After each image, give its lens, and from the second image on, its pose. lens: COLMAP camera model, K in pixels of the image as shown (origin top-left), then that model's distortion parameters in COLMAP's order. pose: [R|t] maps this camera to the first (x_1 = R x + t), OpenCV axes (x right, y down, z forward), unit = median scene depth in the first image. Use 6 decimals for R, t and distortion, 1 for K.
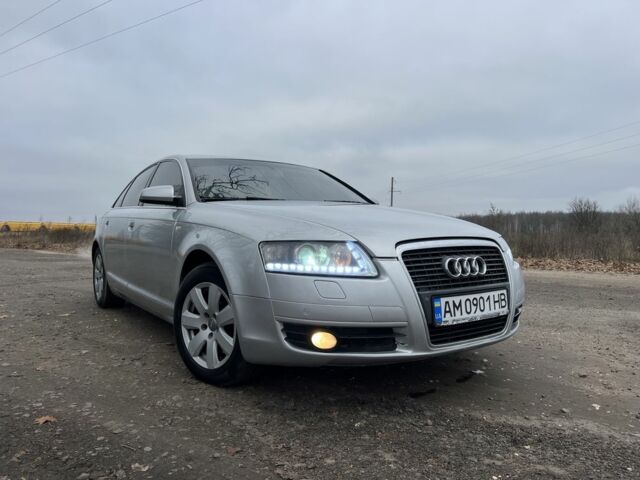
lens RADIAL K [[556.4, 0, 317.9], [0, 556.4, 240.2], [0, 0, 1]] dist [0.039126, -0.011153]
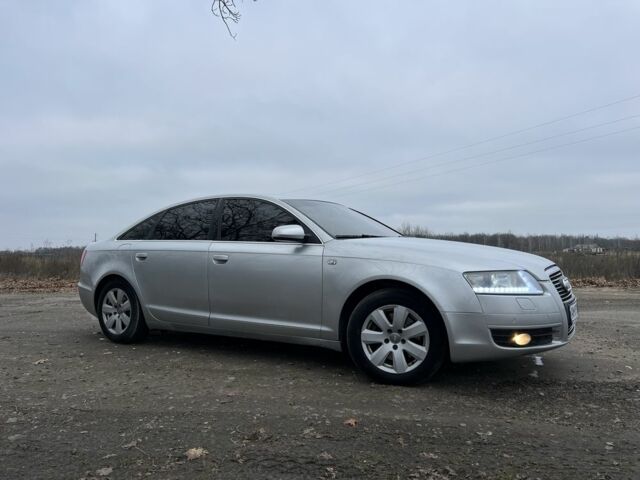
lens RADIAL K [[556.4, 0, 317.9], [0, 556.4, 240.2], [0, 0, 1]] dist [0.039126, -0.011153]
pose [[0.907552, -0.008756, 0.419849, -0.933760], [0.024357, 0.999197, -0.031812, -0.037778], [-0.419234, 0.039097, 0.907036, -0.089932]]
